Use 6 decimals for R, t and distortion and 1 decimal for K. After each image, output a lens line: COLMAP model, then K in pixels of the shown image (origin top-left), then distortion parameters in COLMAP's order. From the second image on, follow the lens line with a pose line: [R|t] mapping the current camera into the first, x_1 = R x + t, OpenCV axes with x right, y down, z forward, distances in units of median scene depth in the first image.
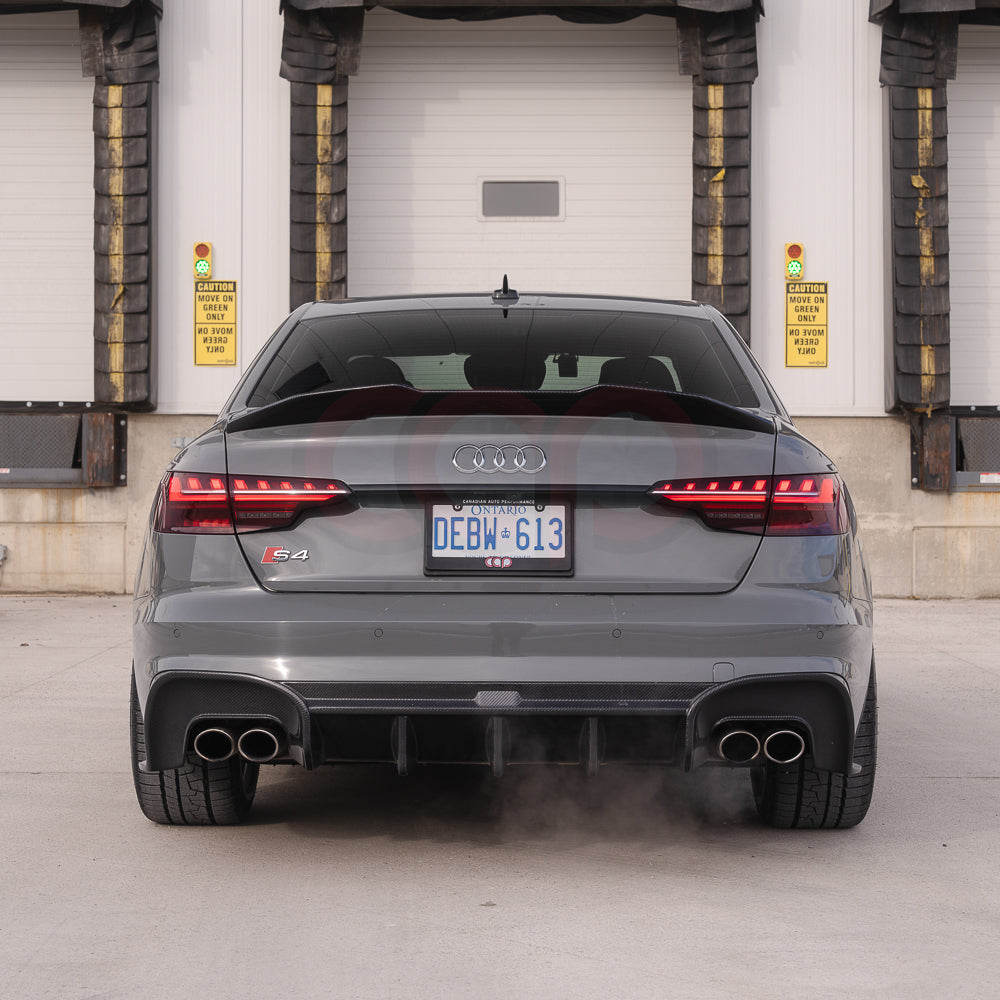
lens RADIAL K [[2419.6, 0, 500.0], [0, 2419.6, 500.0], [0, 0, 1]] dist [0.239145, -0.084675]
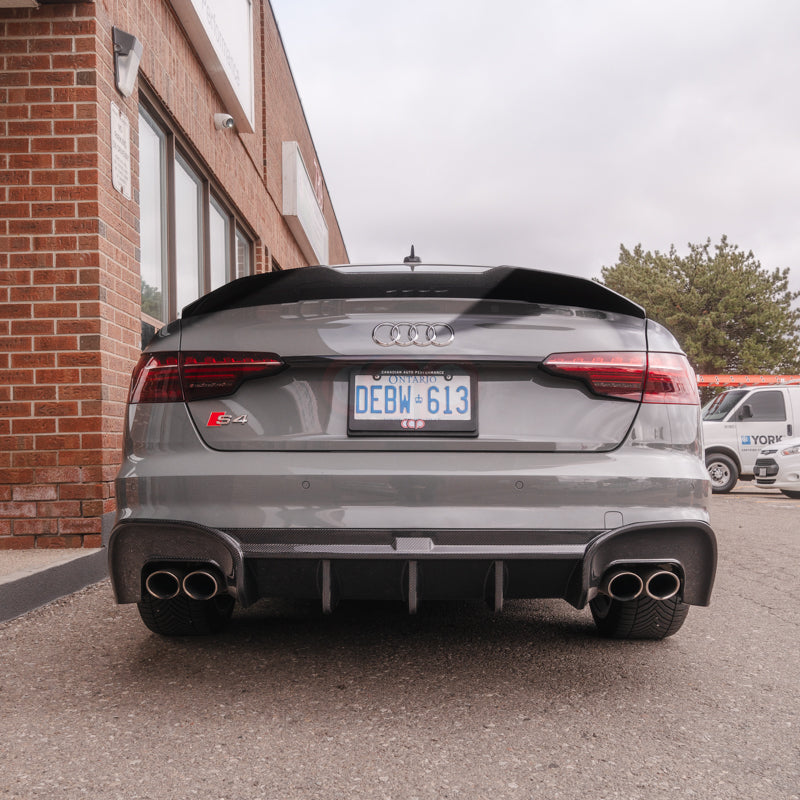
lens RADIAL K [[850.6, 0, 402.1], [0, 850.6, 426.8], [0, 0, 1]] dist [0.006502, 0.002671]
pose [[0.999998, -0.001131, 0.001866, -0.006143], [0.001193, 0.999431, -0.033715, 0.040343], [-0.001827, 0.033717, 0.999430, 0.597874]]
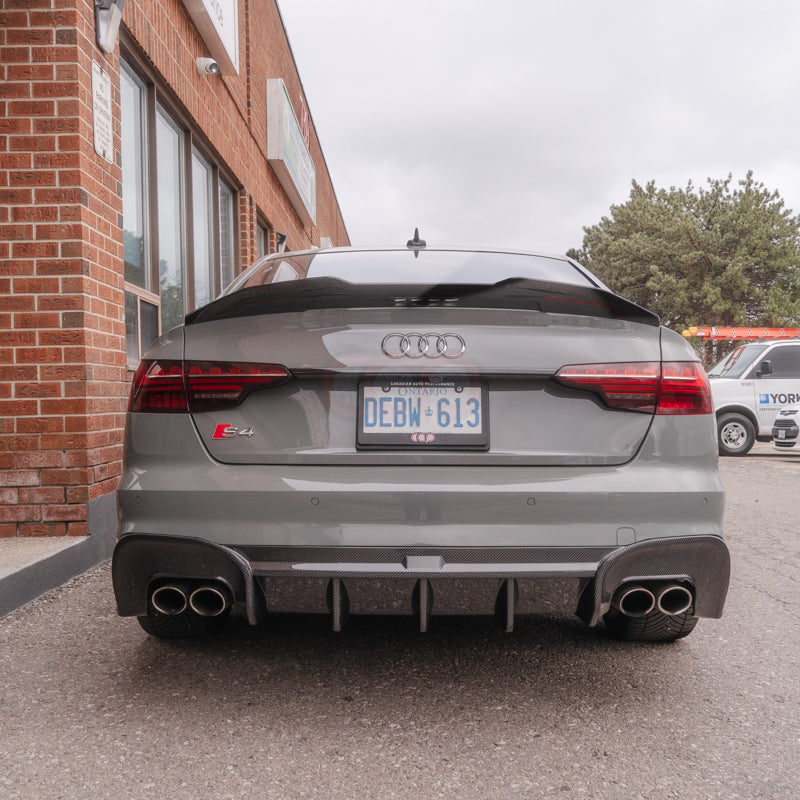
lens RADIAL K [[925.2, 0, 400.0], [0, 925.2, 400.0], [0, 0, 1]] dist [0.004324, 0.008817]
pose [[0.999949, 0.000045, 0.010123, -0.015267], [0.000019, 0.999980, -0.006317, 0.010835], [-0.010123, 0.006317, 0.999929, 0.569803]]
